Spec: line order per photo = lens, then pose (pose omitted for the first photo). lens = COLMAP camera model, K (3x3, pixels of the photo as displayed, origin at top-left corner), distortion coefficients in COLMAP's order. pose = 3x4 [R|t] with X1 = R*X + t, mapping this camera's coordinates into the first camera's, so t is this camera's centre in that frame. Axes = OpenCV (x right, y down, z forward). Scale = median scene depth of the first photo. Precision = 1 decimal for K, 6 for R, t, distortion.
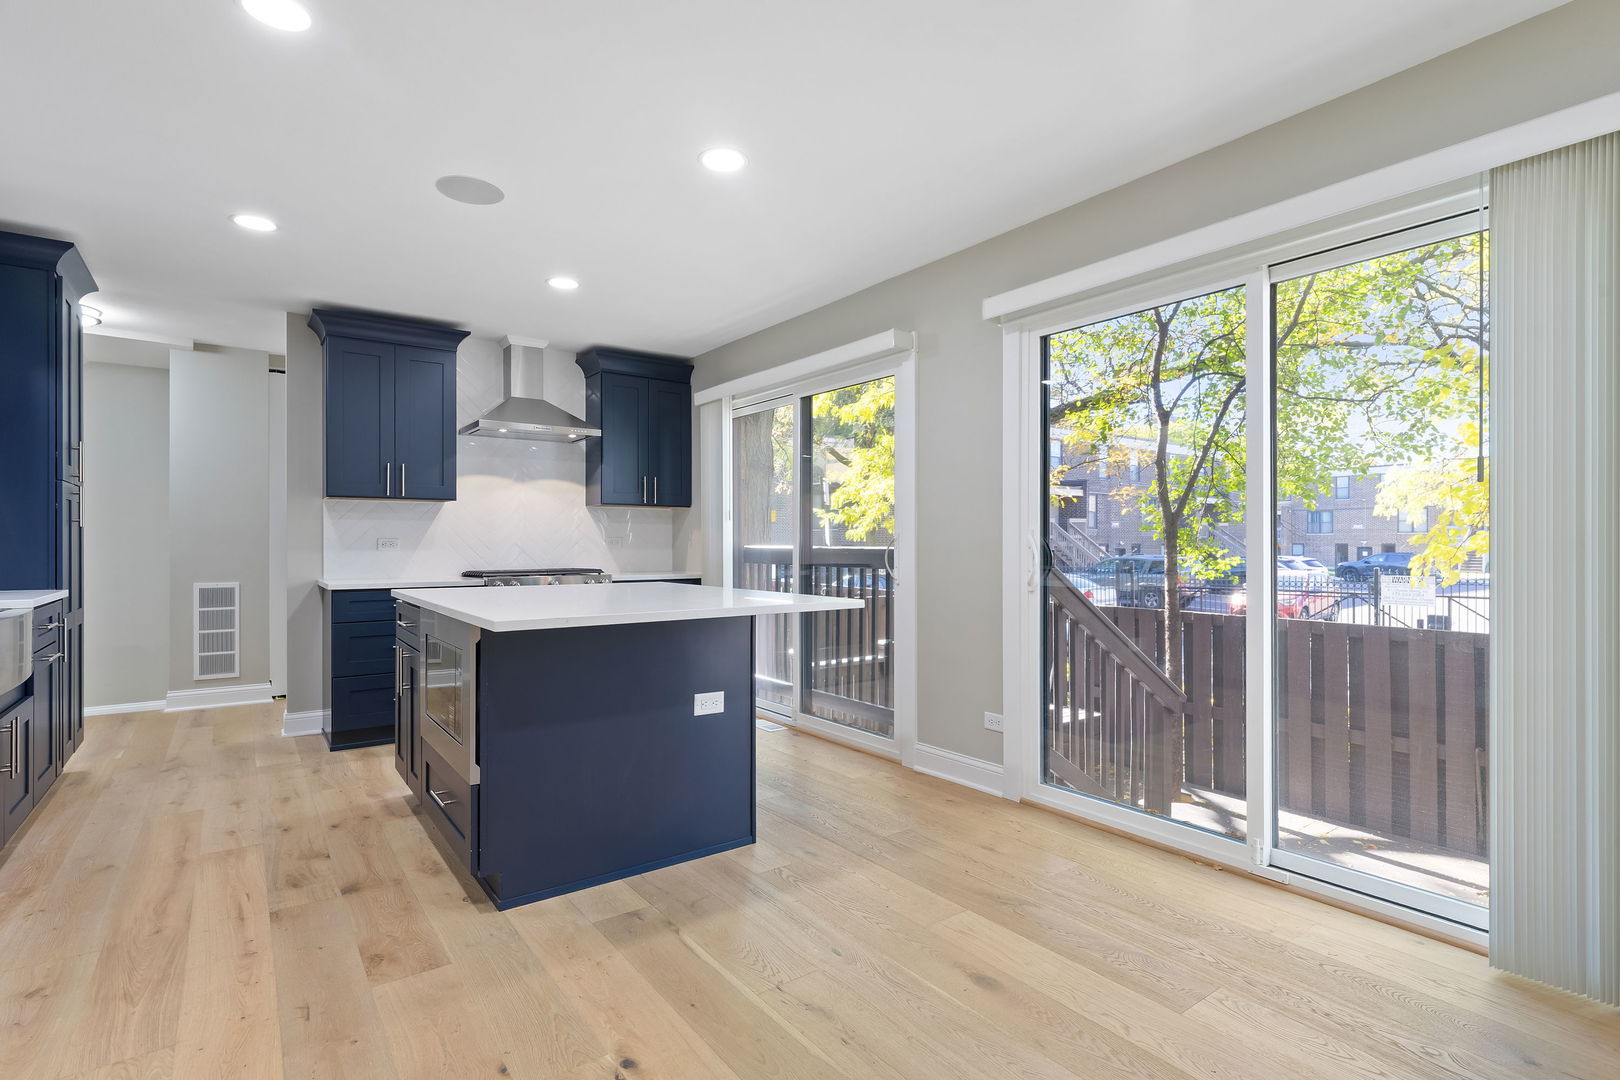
lens RADIAL K [[777.5, 0, 810.4], [0, 777.5, 542.4], [0, 0, 1]] dist [-0.000949, -0.000238]
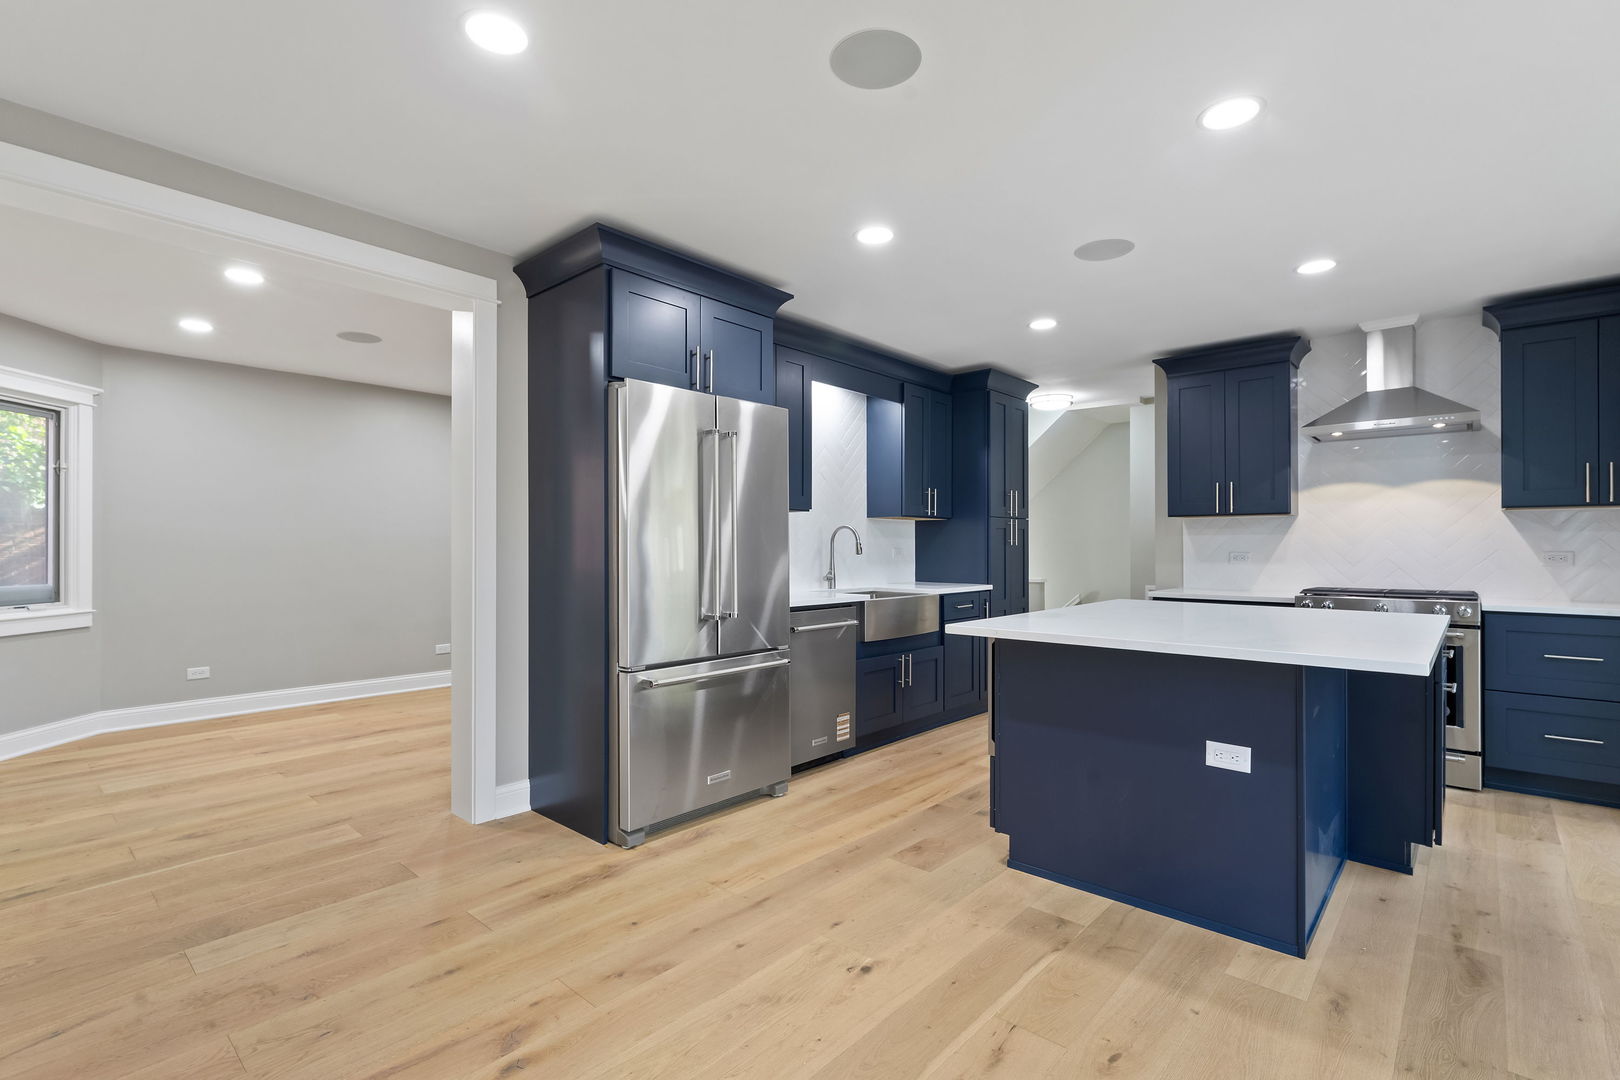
lens RADIAL K [[754.7, 0, 810.0], [0, 754.7, 540.0], [0, 0, 1]] dist [0.000556, -0.000495]
pose [[0.203862, -0.006723, -0.978976, 0.636335], [-0.003506, 0.999965, -0.007598, -0.022305], [0.978993, 0.004981, 0.203832, 0.420331]]
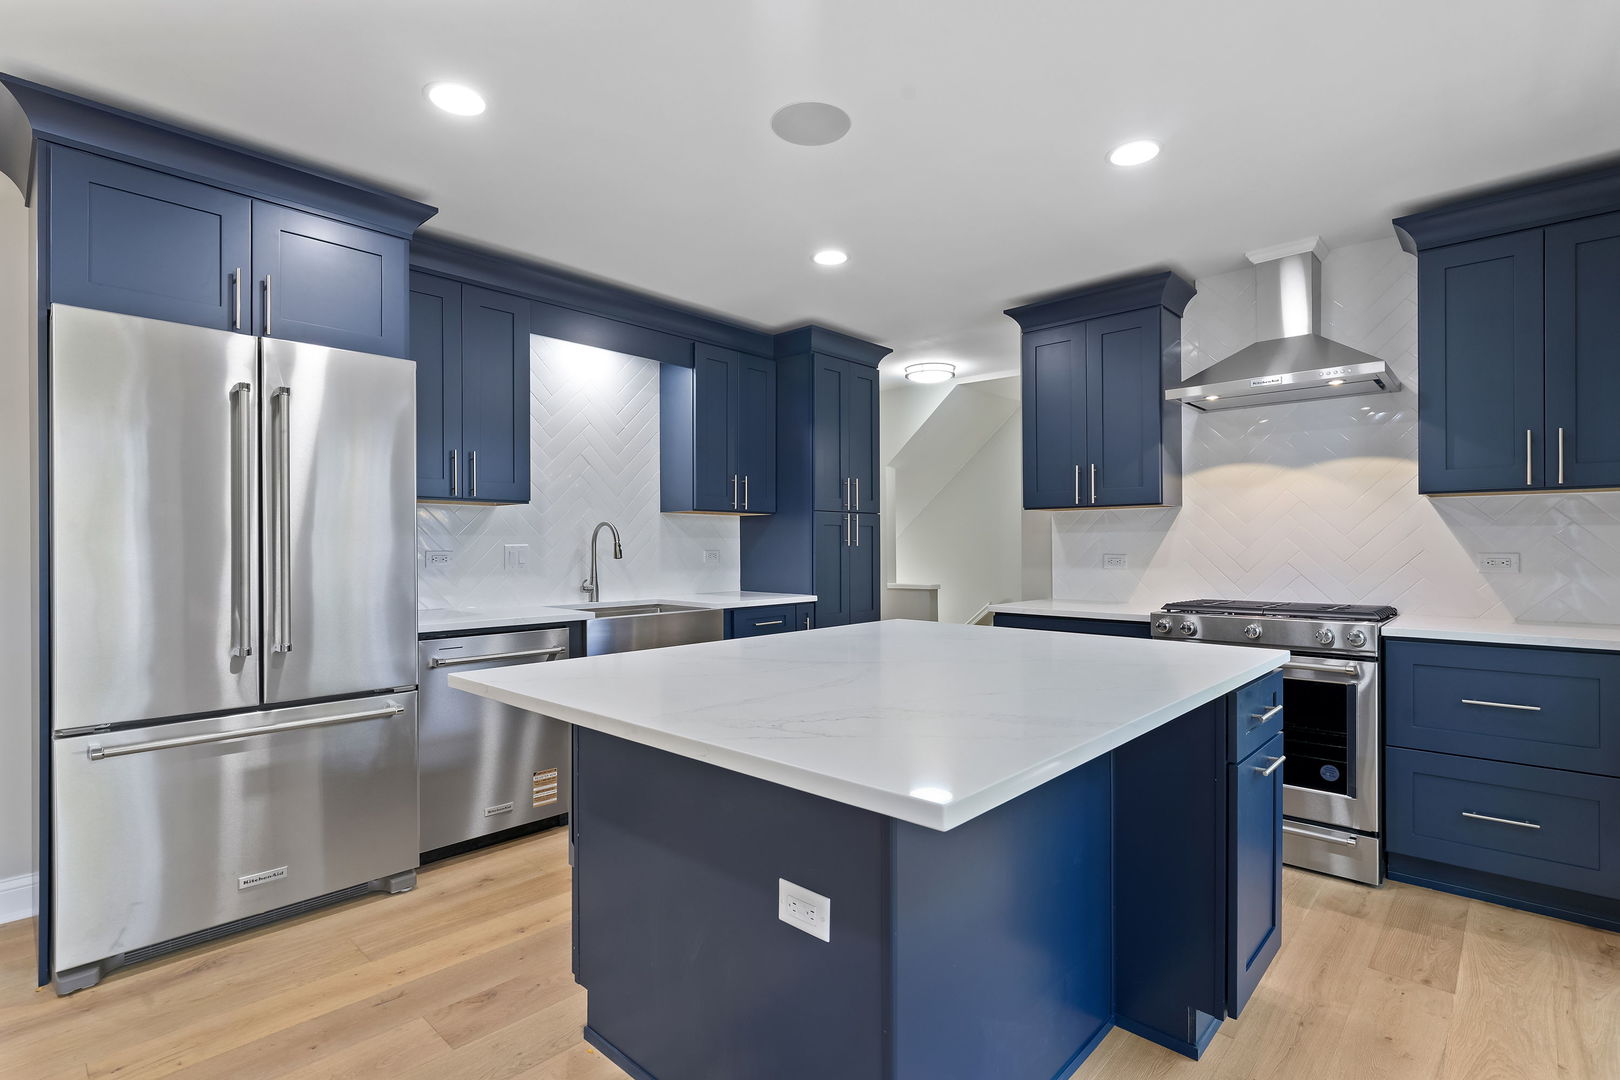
lens RADIAL K [[777.5, 0, 810.4], [0, 777.5, 542.4], [0, 0, 1]] dist [-0.000949, -0.000238]
pose [[0.186161, -0.002514, -0.982516, 0.393874], [0.000090, 0.999997, -0.002542, -0.029236], [0.982519, 0.000385, 0.186160, 0.993352]]
